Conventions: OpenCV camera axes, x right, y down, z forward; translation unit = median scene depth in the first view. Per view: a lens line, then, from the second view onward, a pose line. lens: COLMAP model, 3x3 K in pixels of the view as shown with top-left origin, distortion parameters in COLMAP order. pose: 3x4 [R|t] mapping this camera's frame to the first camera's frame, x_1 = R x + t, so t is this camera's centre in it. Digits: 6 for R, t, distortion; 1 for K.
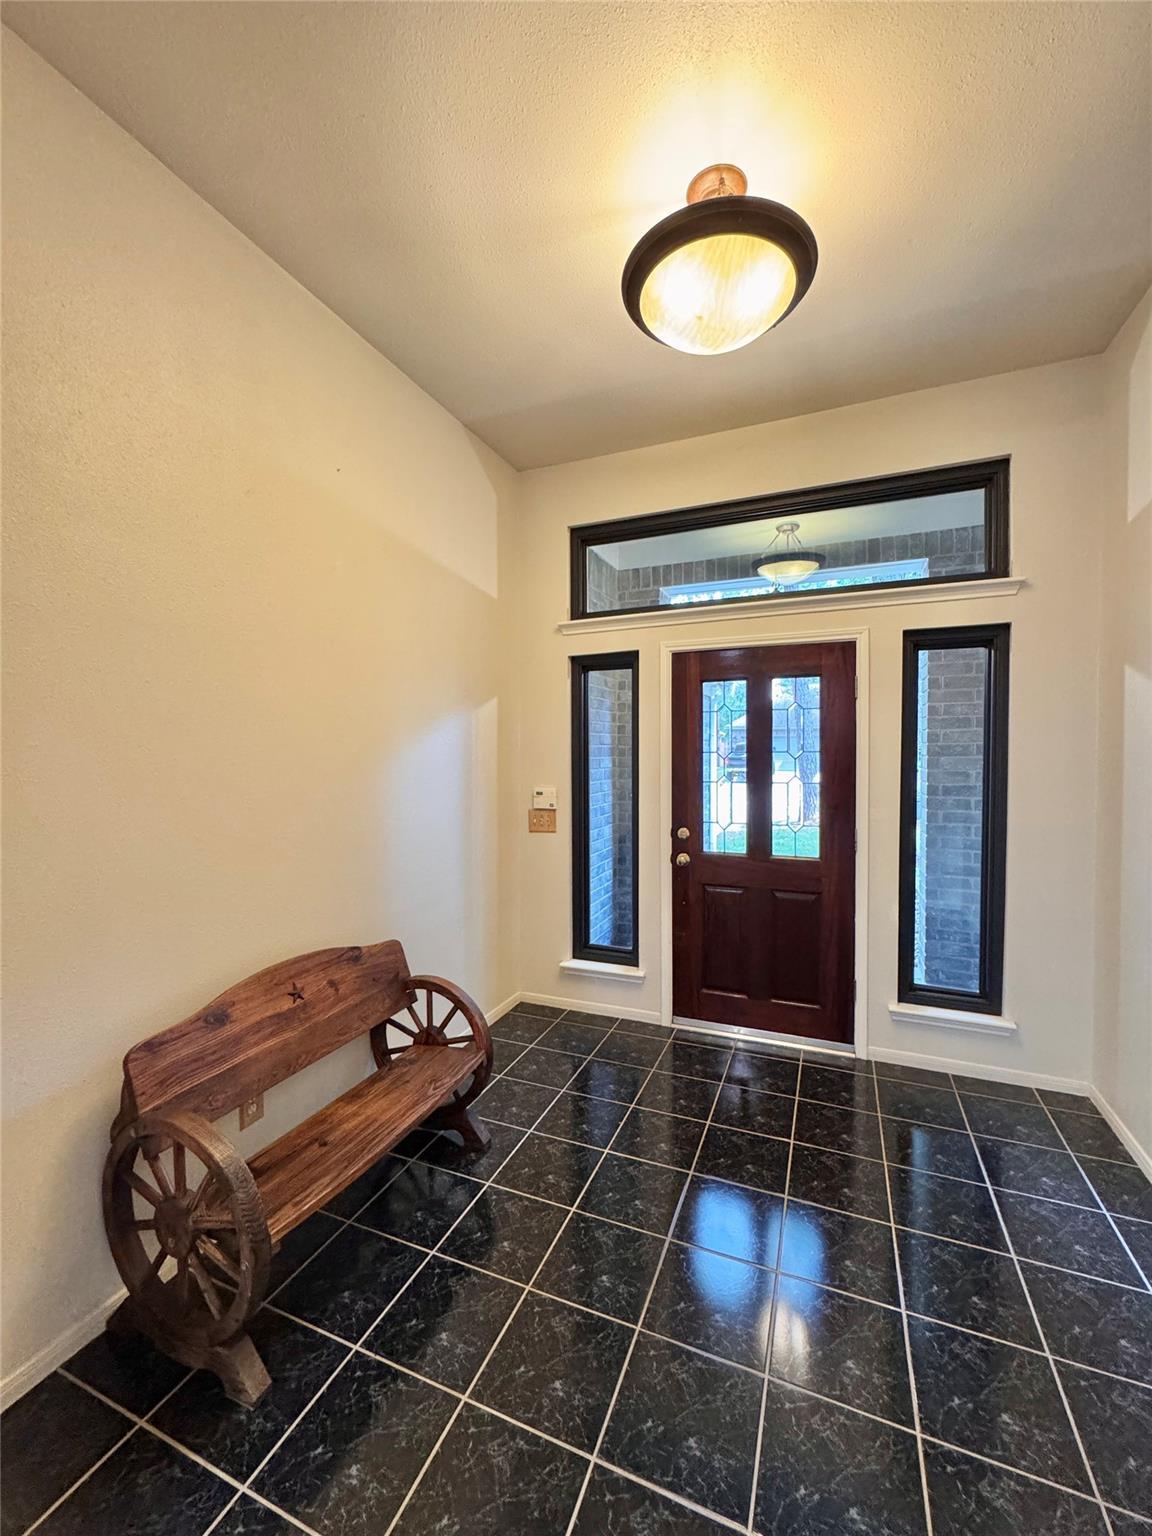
lens RADIAL K [[616.5, 0, 576.0], [0, 616.5, 768.0], [0, 0, 1]] dist [-0.003329, -0.000397]
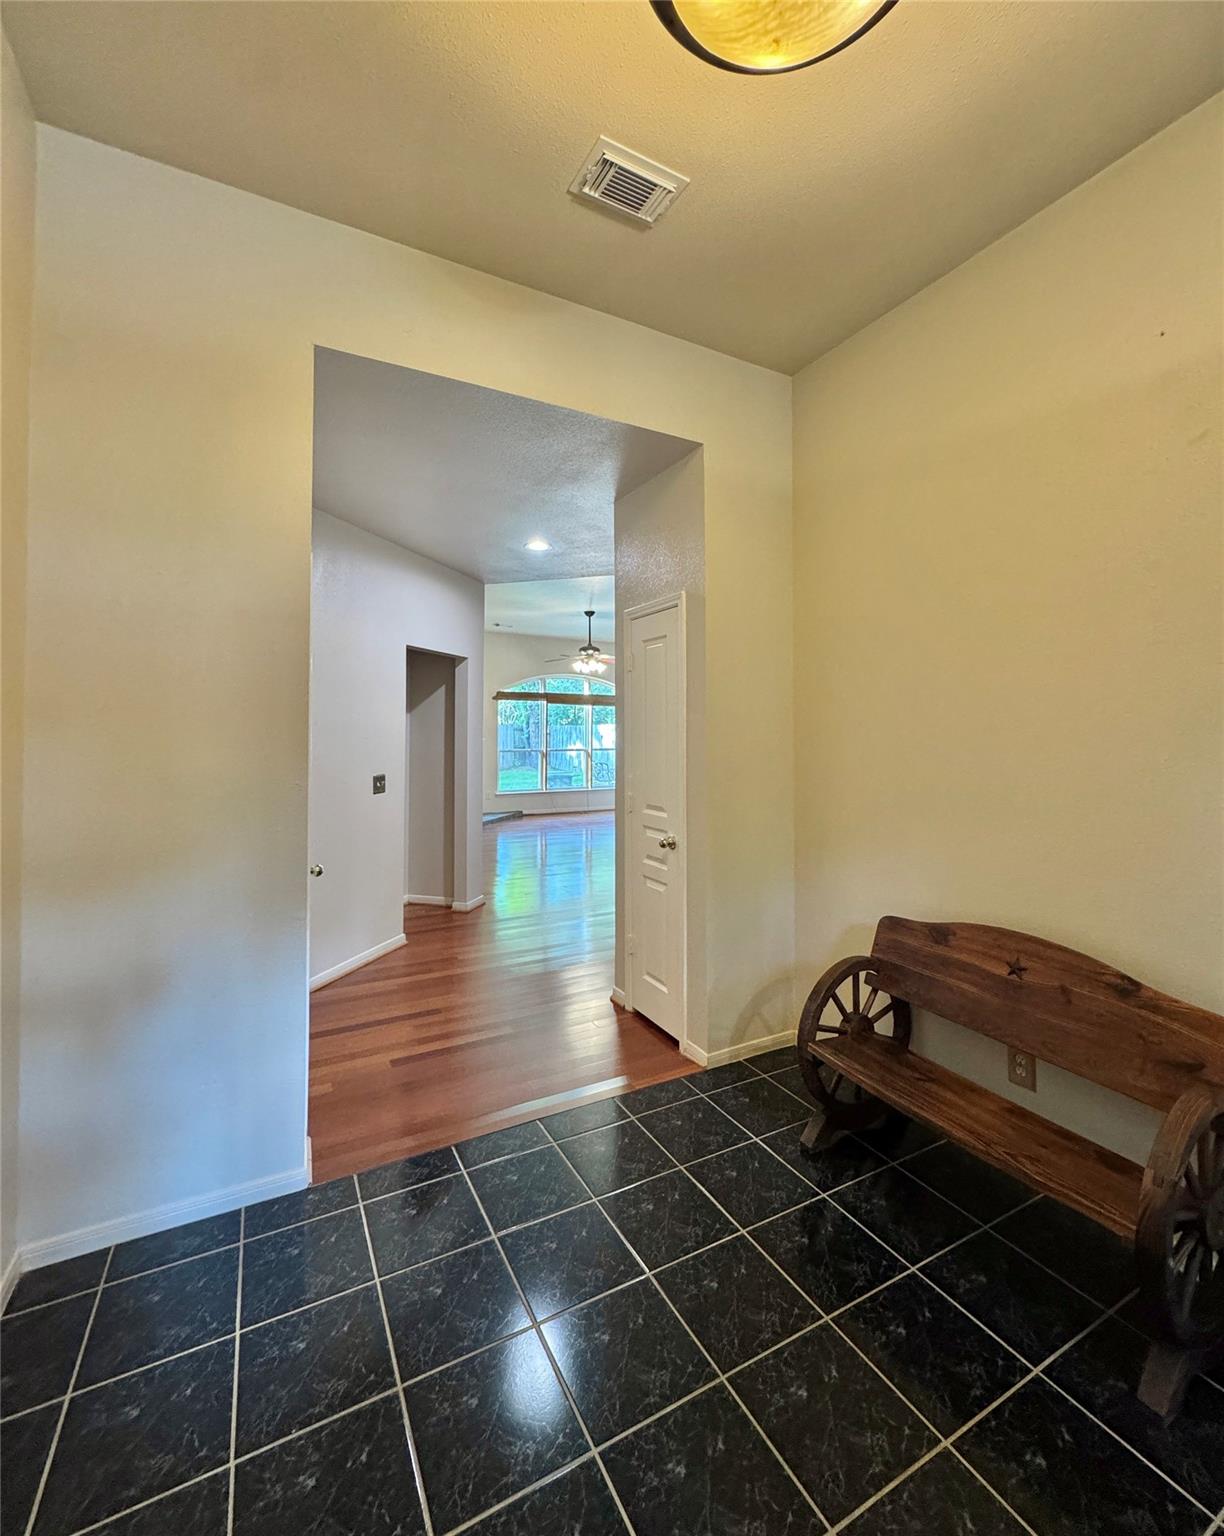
lens RADIAL K [[657.2, 0, 612.8], [0, 657.2, 723.5], [0, 0, 1]] dist [0.000154, 0.000018]
pose [[-0.630470, -0.003757, -0.776205, 0.809783], [-0.021750, 0.999681, 0.012828, -0.015118], [0.775909, 0.024970, -0.630351, 1.268109]]
